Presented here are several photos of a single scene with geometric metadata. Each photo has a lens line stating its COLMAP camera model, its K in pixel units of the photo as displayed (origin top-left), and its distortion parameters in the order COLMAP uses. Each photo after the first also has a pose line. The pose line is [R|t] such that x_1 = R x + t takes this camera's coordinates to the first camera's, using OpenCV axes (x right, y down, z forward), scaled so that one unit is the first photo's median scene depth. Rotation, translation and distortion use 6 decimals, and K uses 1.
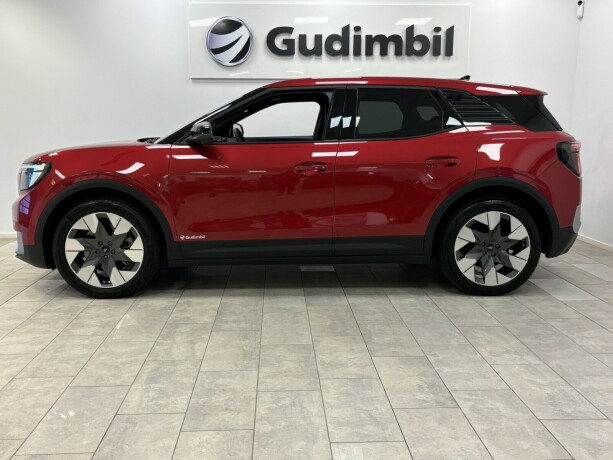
lens RADIAL K [[608.9, 0, 306.5], [0, 608.9, 230.0], [0, 0, 1]] dist [0.089821, -0.197681]
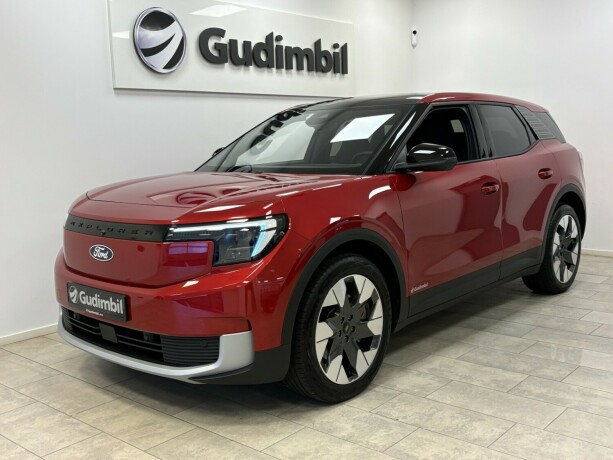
lens RADIAL K [[660.0, 0, 306.5], [0, 660.0, 230.0], [0, 0, 1]] dist [0.002146, -0.013520]
pose [[0.693055, -0.120782, 0.710694, -0.876328], [0.154744, 0.987809, 0.016974, -0.097758], [-0.704080, 0.098212, 0.703296, 0.490739]]
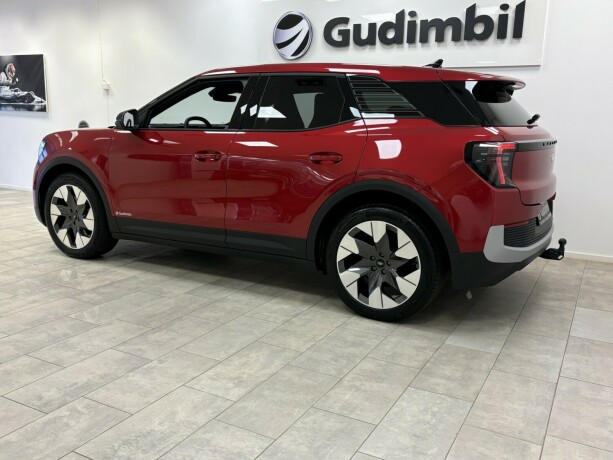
lens RADIAL K [[564.1, 0, 306.5], [0, 564.1, 230.0], [0, 0, 1]] dist [0.013514, 0.002399]
pose [[0.853129, 0.118450, -0.508076, 0.612912], [-0.108914, 0.992863, 0.048588, -0.044272], [0.510205, 0.013885, 0.859941, 0.286694]]
